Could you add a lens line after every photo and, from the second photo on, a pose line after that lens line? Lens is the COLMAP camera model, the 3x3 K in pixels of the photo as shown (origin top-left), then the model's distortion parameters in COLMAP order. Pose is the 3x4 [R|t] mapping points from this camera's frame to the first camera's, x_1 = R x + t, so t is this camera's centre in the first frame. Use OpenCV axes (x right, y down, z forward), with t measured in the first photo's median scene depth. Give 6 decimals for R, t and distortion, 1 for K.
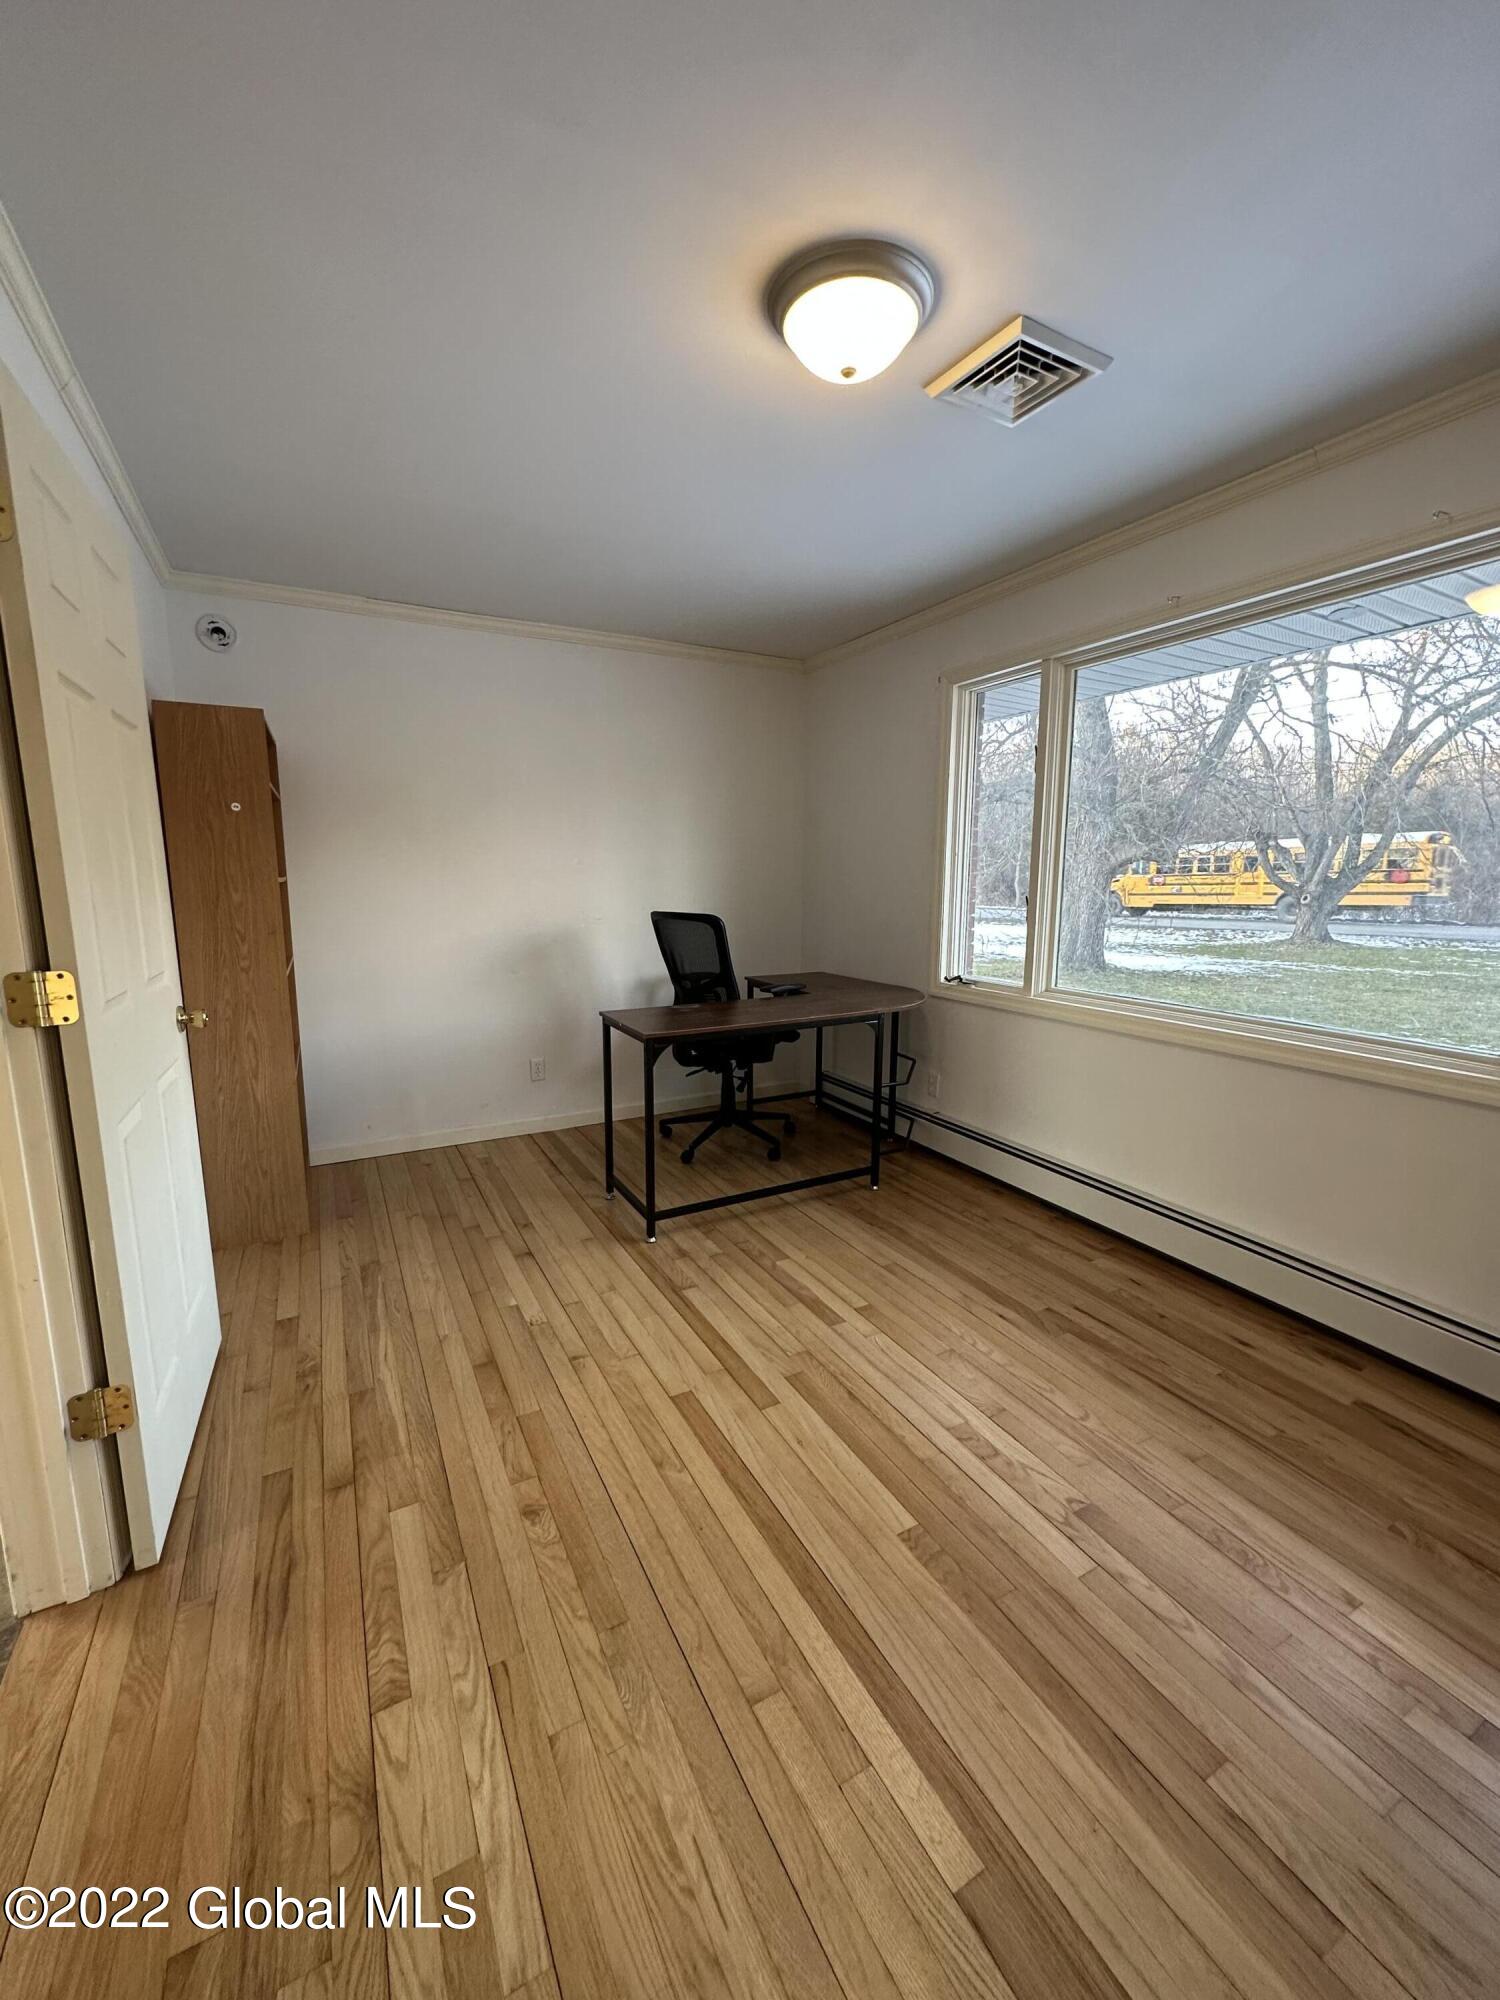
lens RADIAL K [[799.7, 0, 747.1], [0, 799.7, 1001.0], [0, 0, 1]] dist [-0.003569, -0.000182]
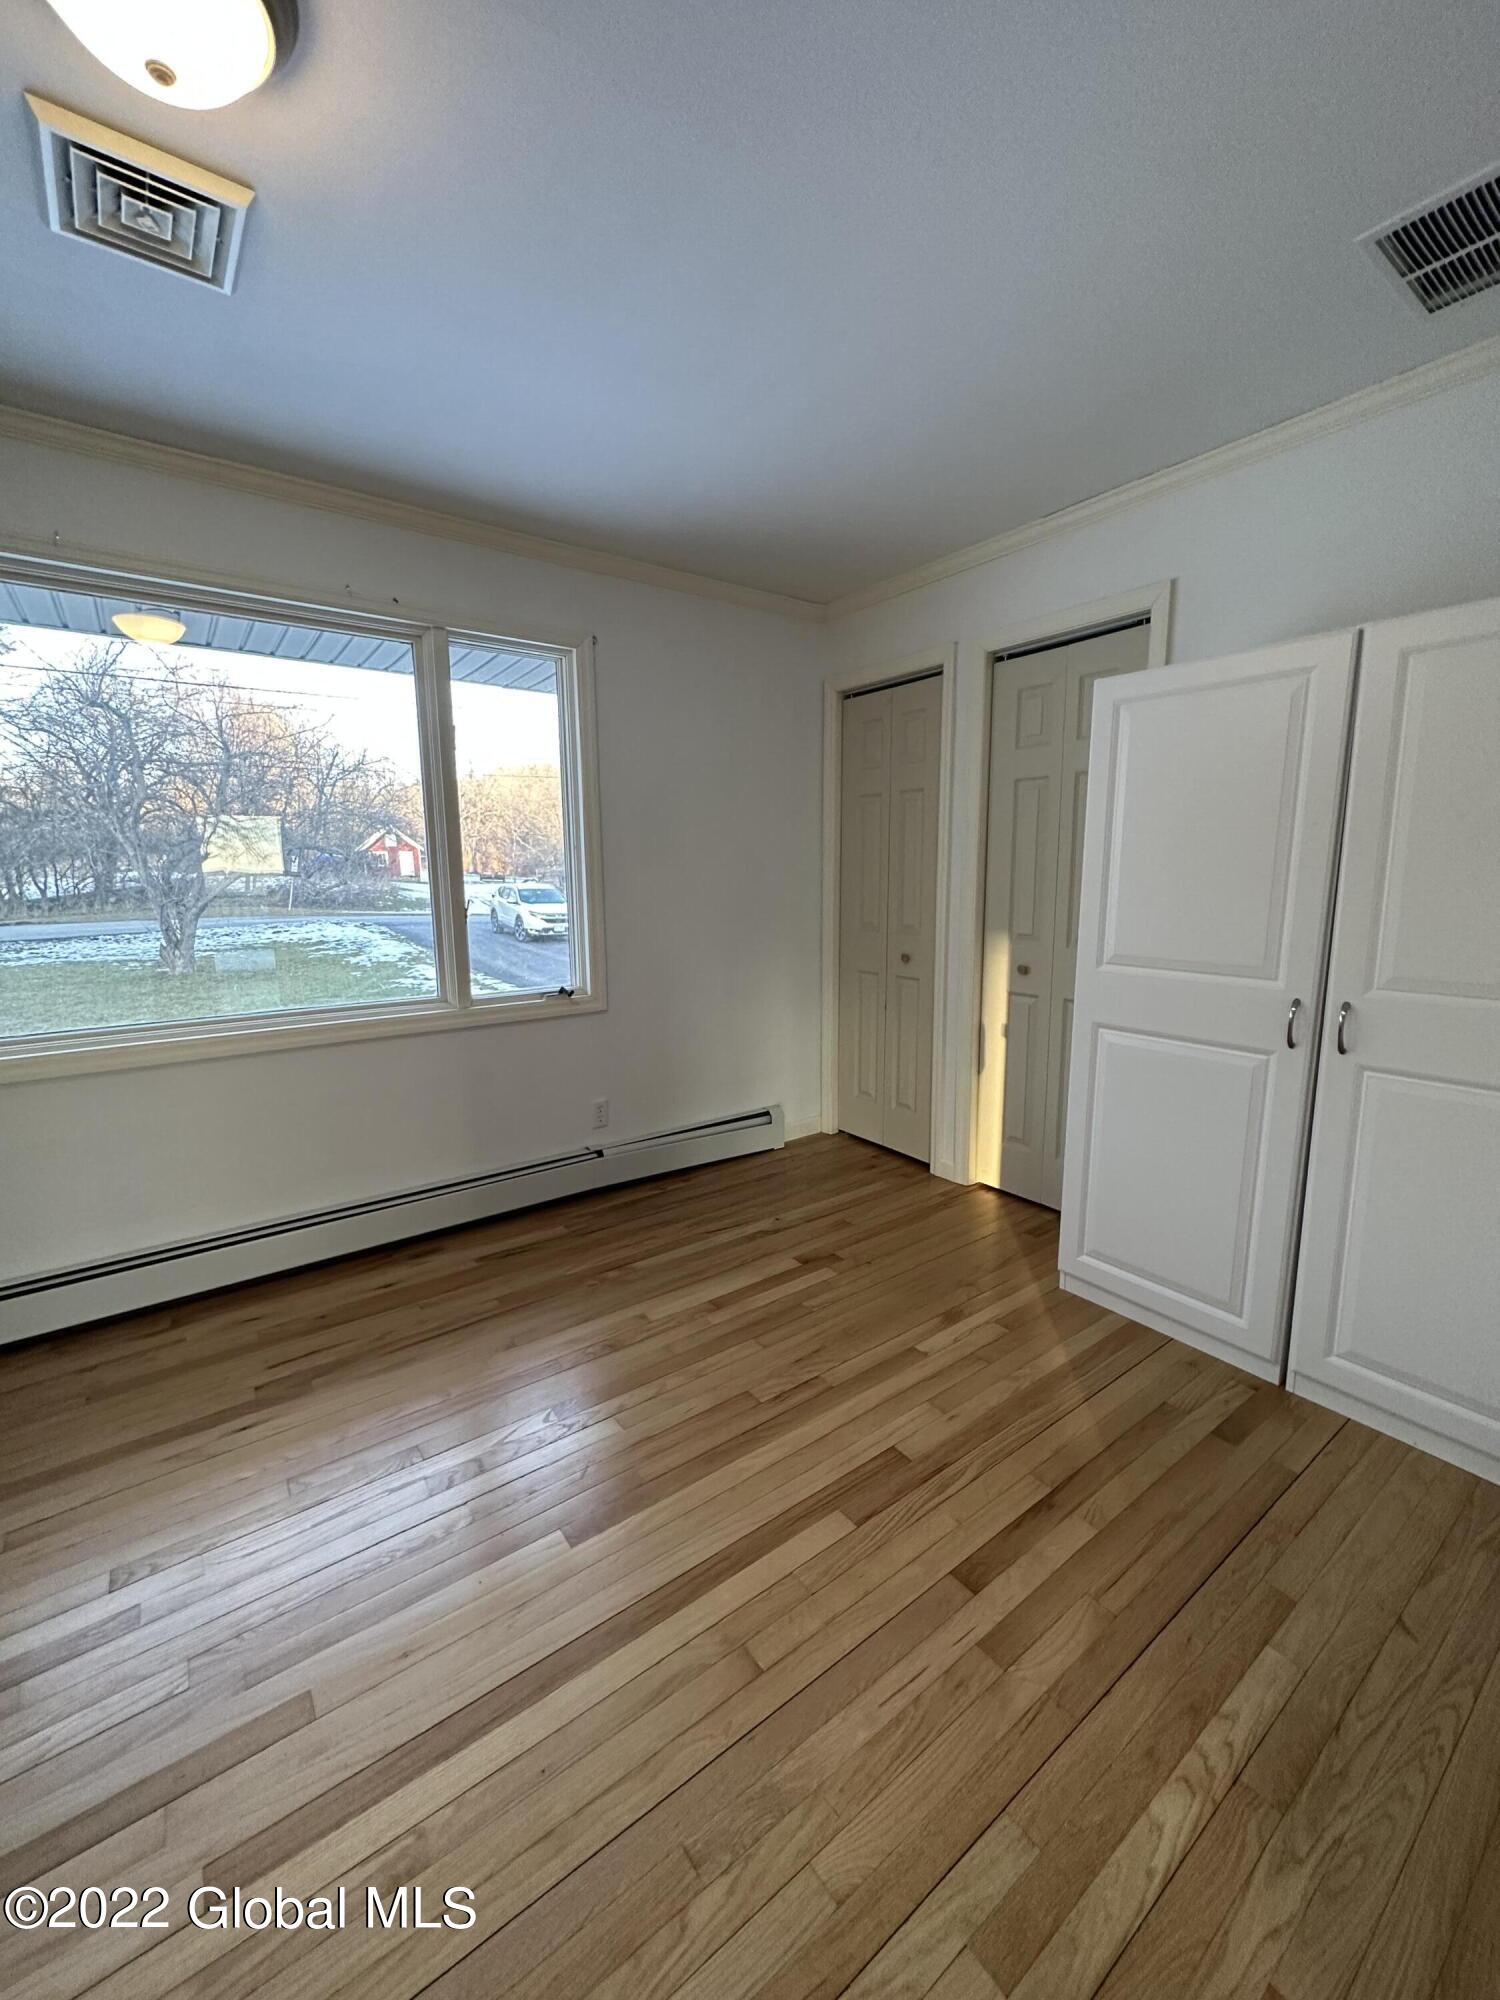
lens RADIAL K [[799.7, 0, 750.1], [0, 799.7, 998.8], [0, 0, 1]] dist [-0.003569, -0.000182]
pose [[-0.150478, -0.160398, 0.975515, -0.580548], [0.163242, 0.969174, 0.184536, -0.105516], [-0.975043, 0.187013, -0.119656, 0.657669]]
